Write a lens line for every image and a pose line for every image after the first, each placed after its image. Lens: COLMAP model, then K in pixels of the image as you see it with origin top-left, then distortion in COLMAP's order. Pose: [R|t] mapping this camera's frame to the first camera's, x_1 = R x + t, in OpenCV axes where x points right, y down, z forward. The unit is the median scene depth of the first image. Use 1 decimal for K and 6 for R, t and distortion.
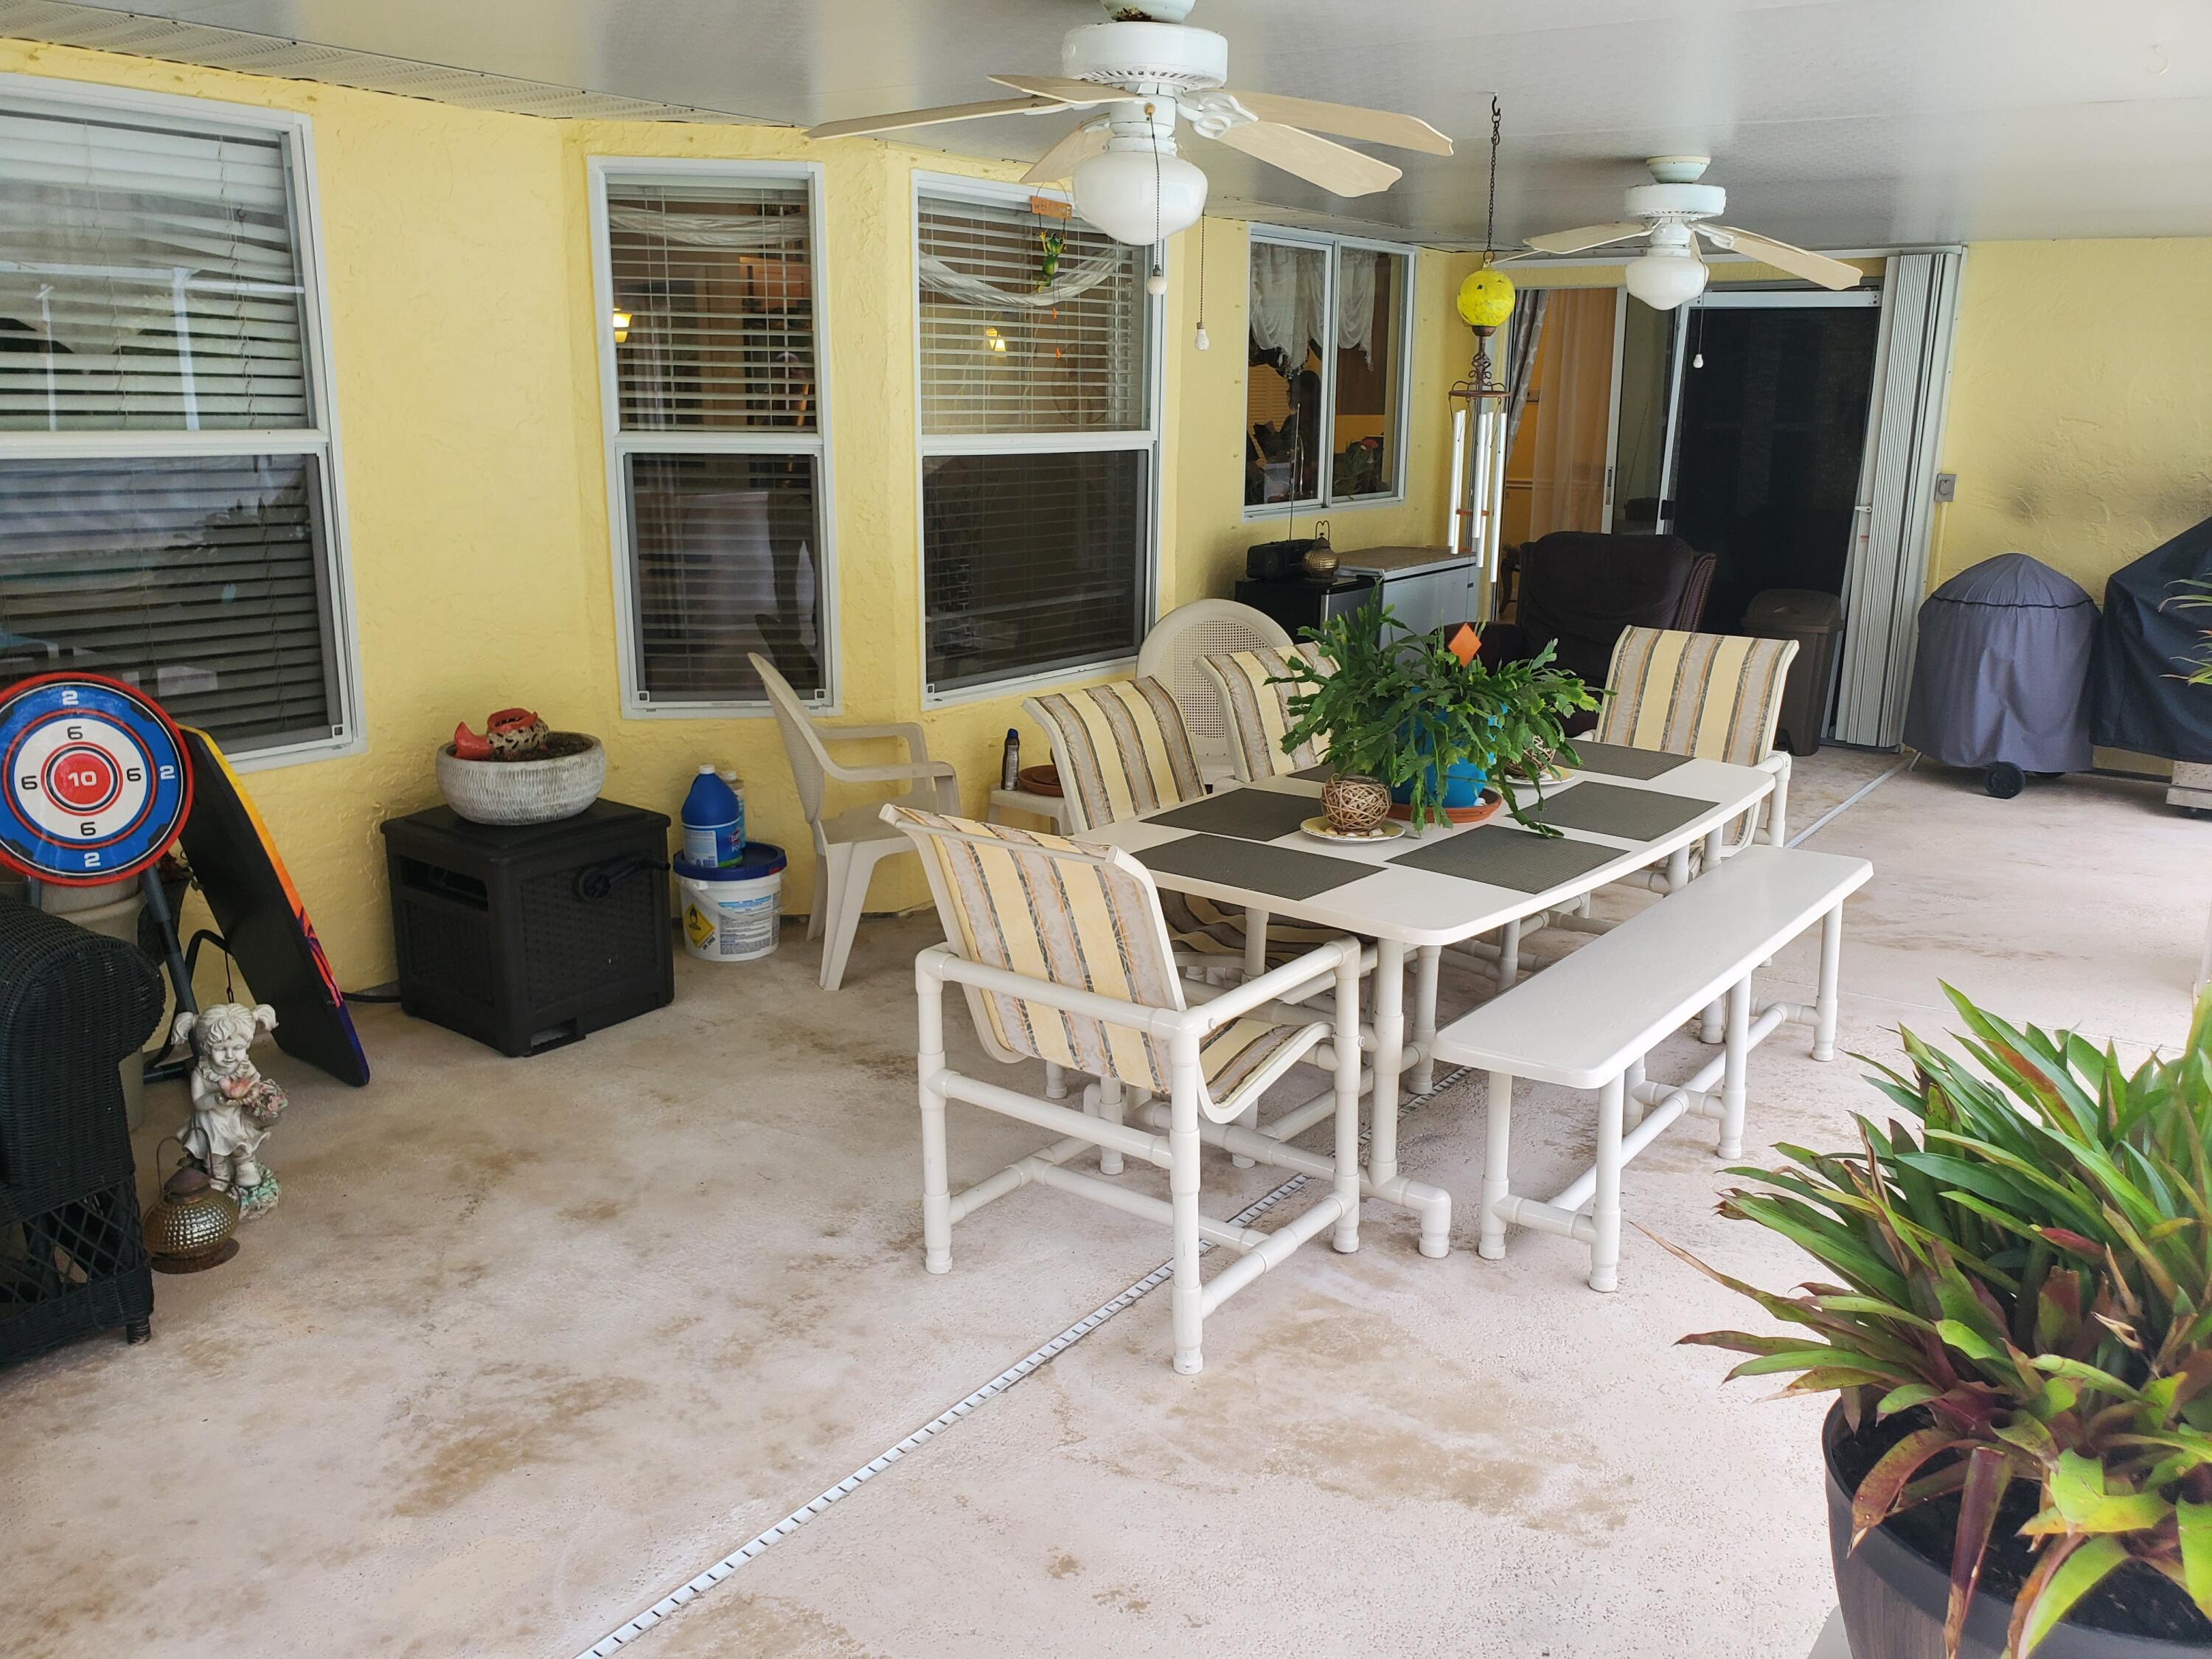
lens RADIAL K [[1711.7, 0, 1094.7], [0, 1711.7, 834.3], [0, 0, 1]] dist [-0.005472, -0.006779]
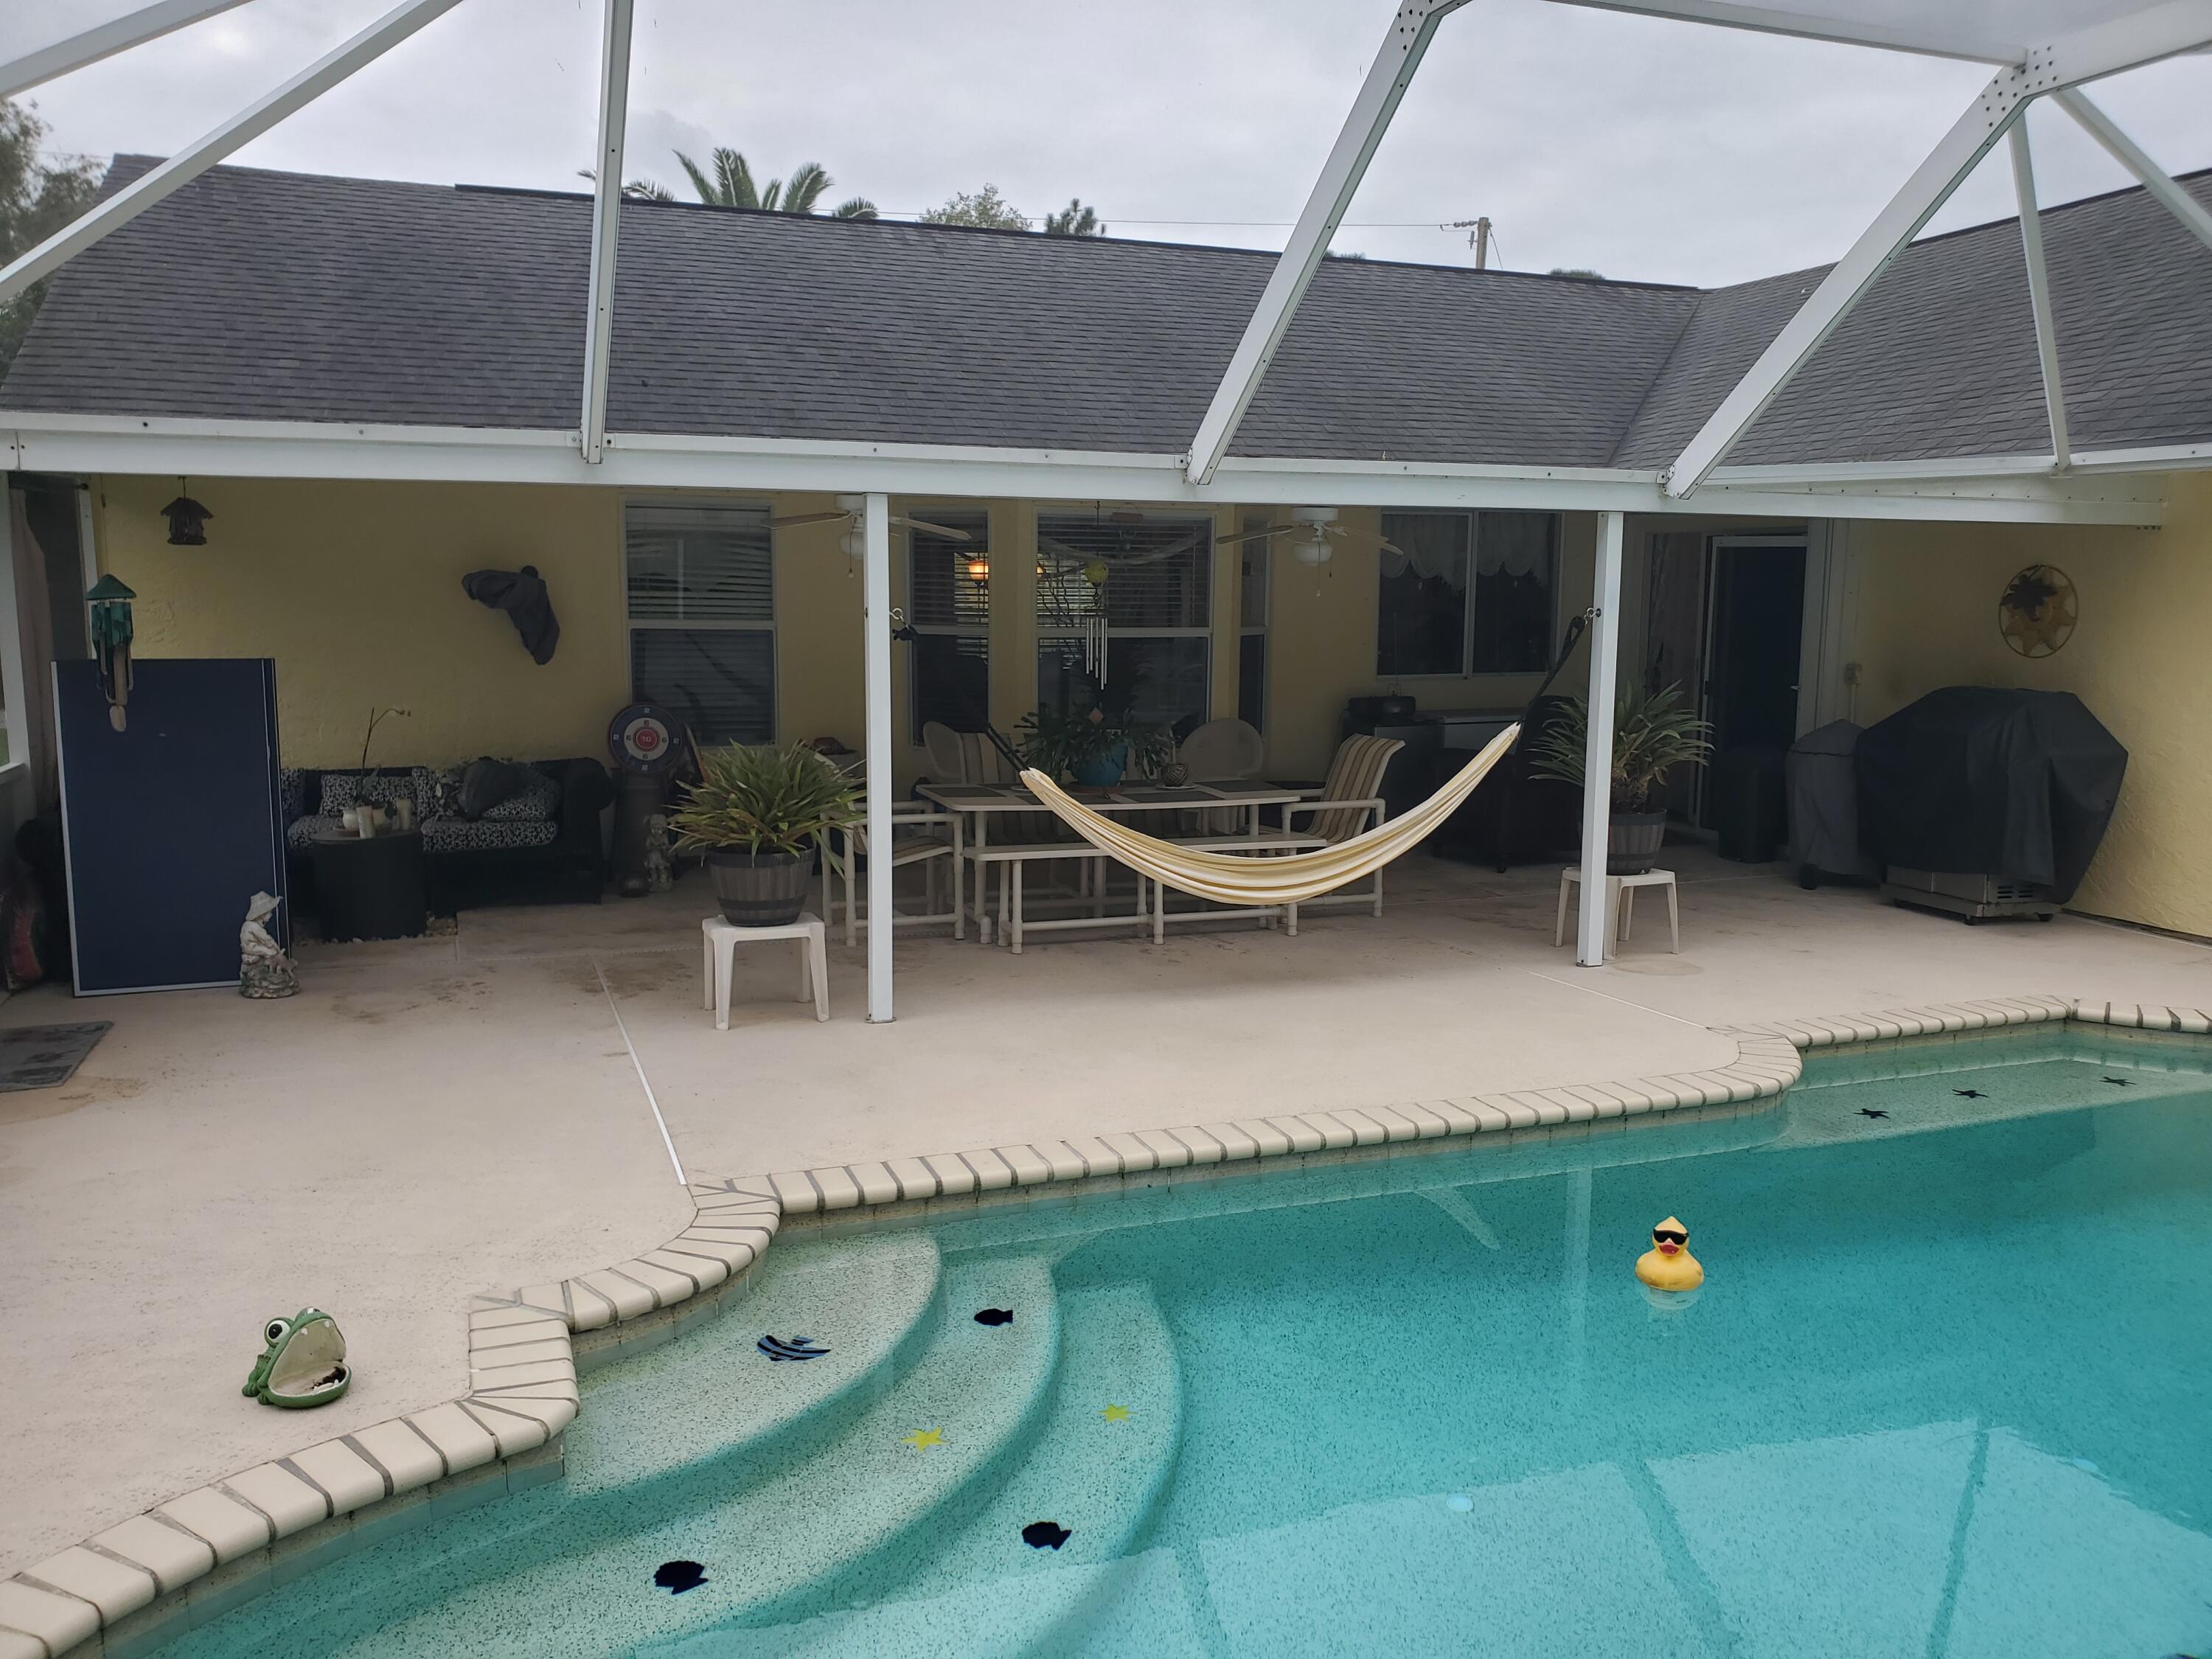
lens RADIAL K [[1711.7, 0, 1109.1], [0, 1711.7, 823.8], [0, 0, 1]] dist [-0.005472, -0.006779]
pose [[0.849748, 0.070009, -0.522520, 1.028238], [-0.132596, 0.987663, -0.083303, 0.159380], [0.510242, 0.140070, 0.848548, -0.662392]]
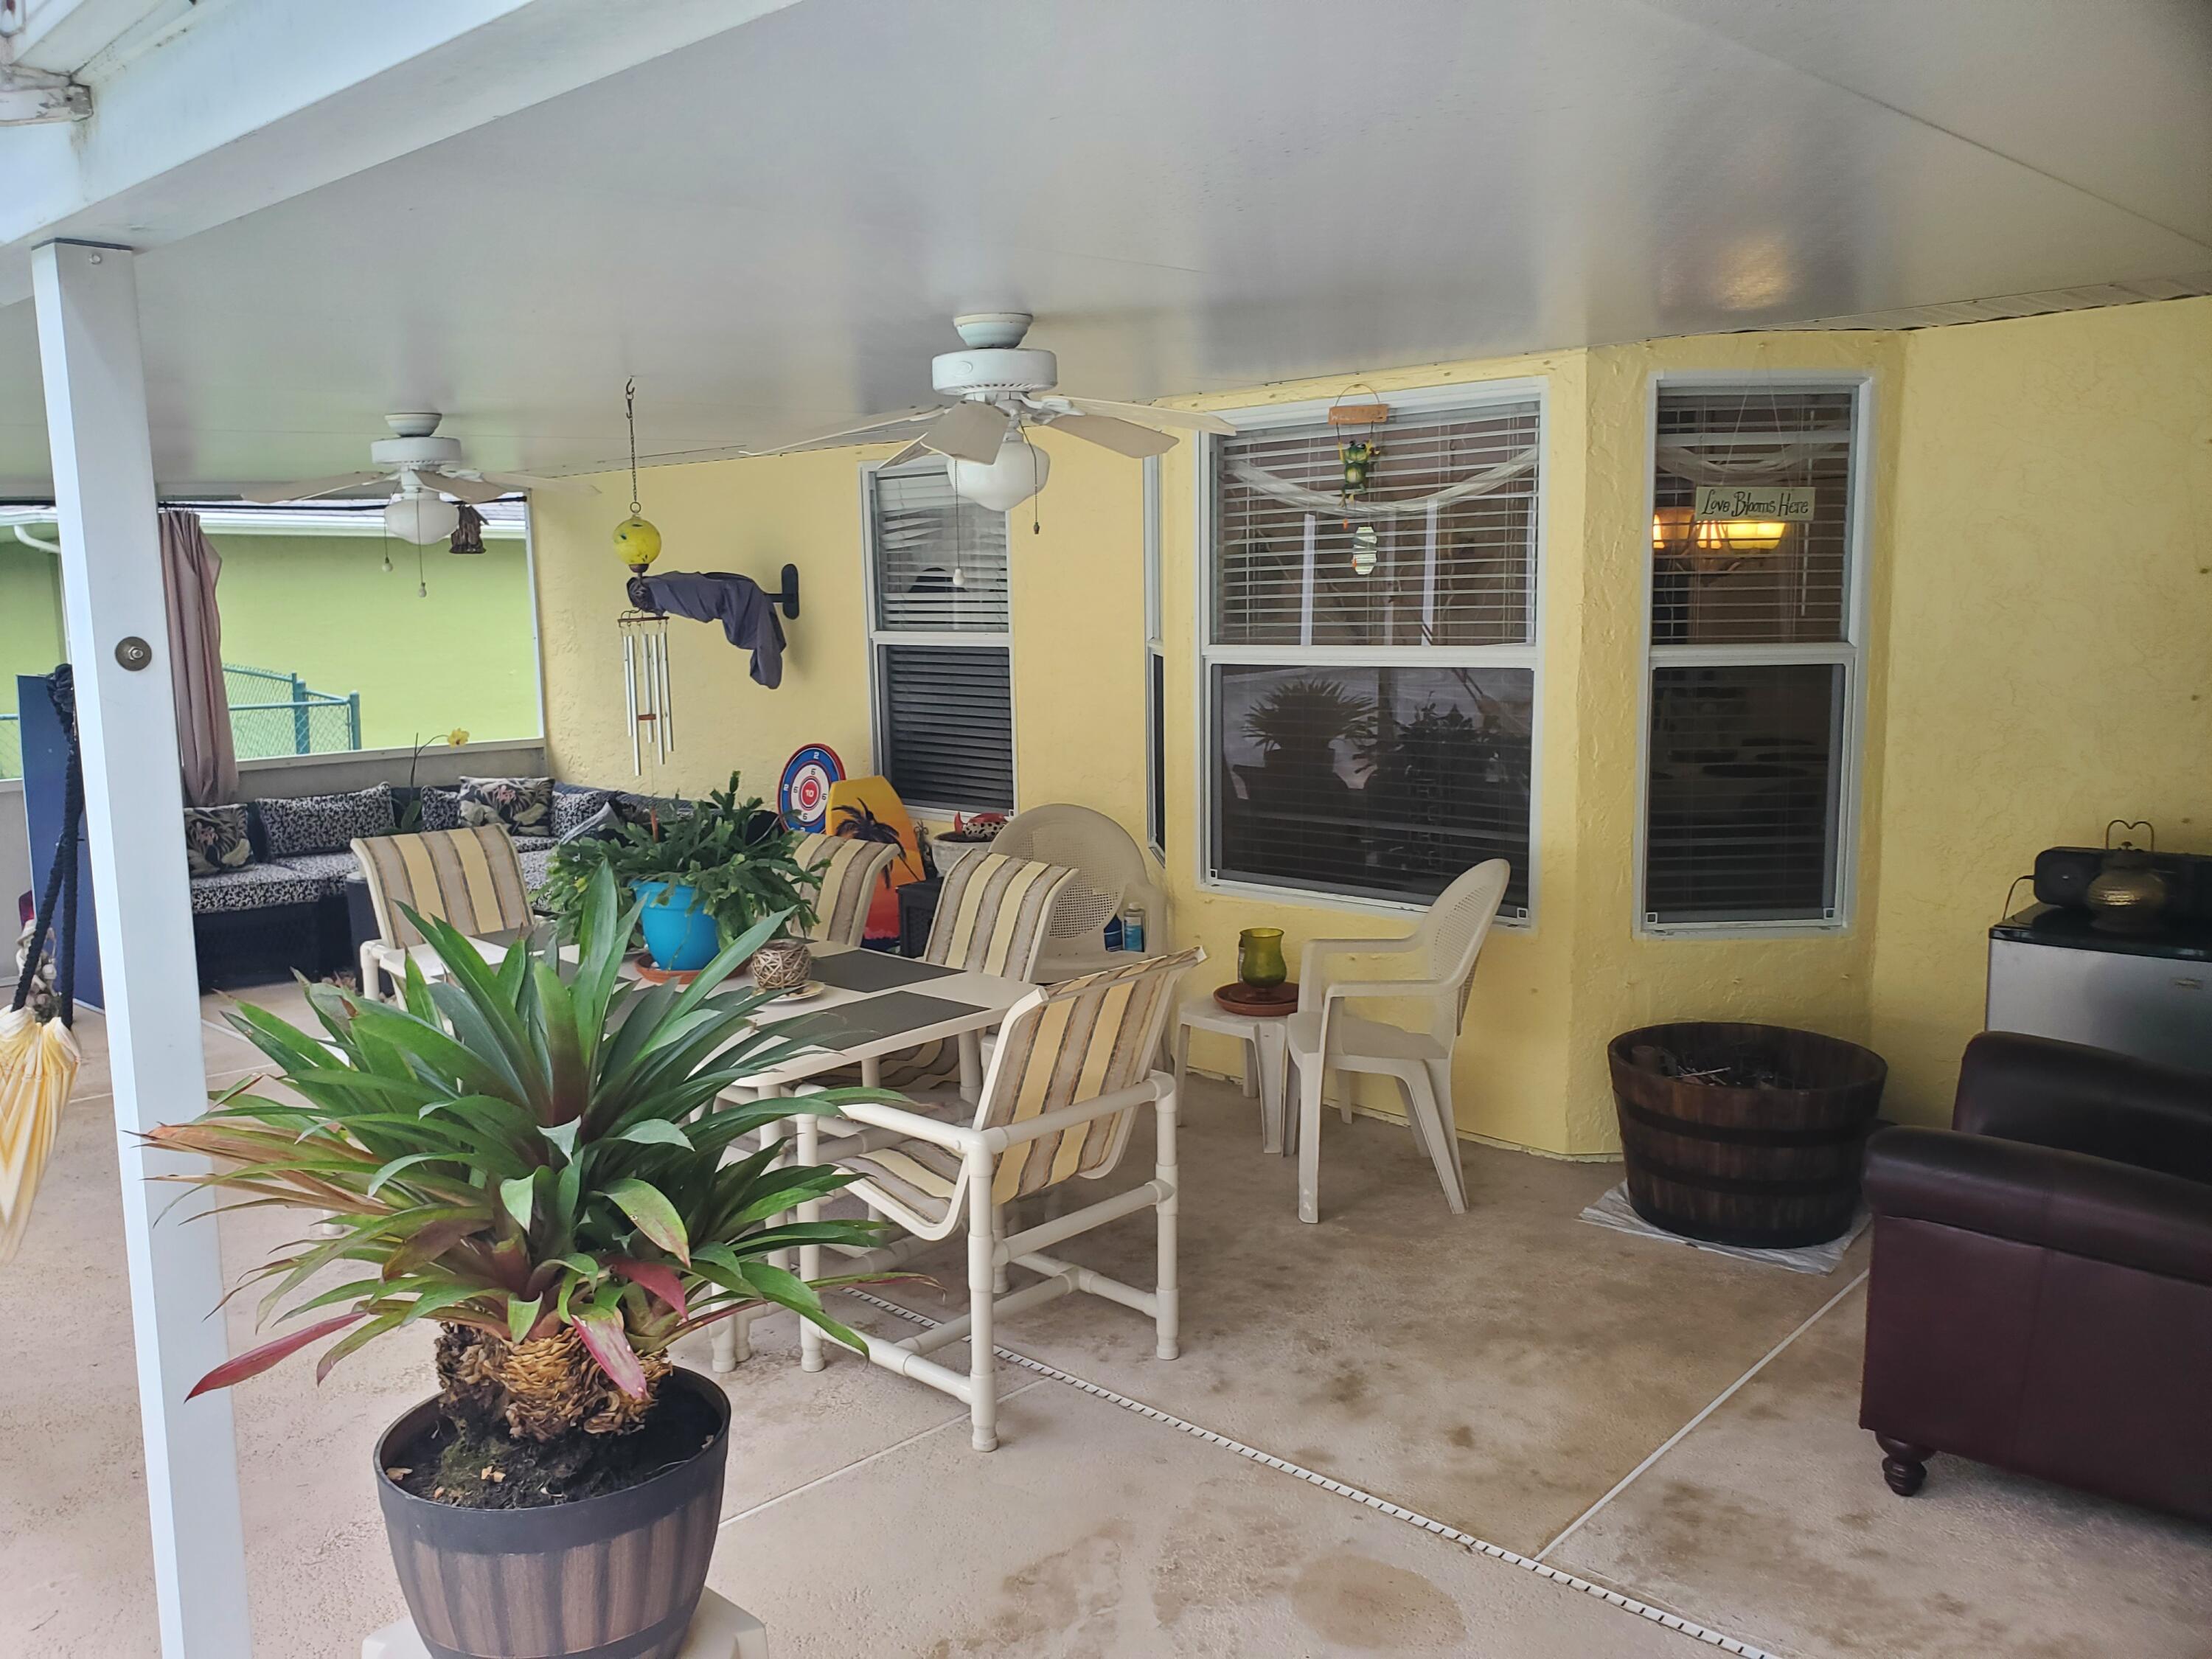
lens RADIAL K [[1711.7, 0, 1091.8], [0, 1711.7, 833.9], [0, 0, 1]] dist [-0.005472, -0.006779]
pose [[-0.095108, 0.119604, -0.988256, 0.953650], [-0.241352, 0.960365, 0.139456, -0.236364], [0.965766, 0.251781, -0.062471, 0.967723]]
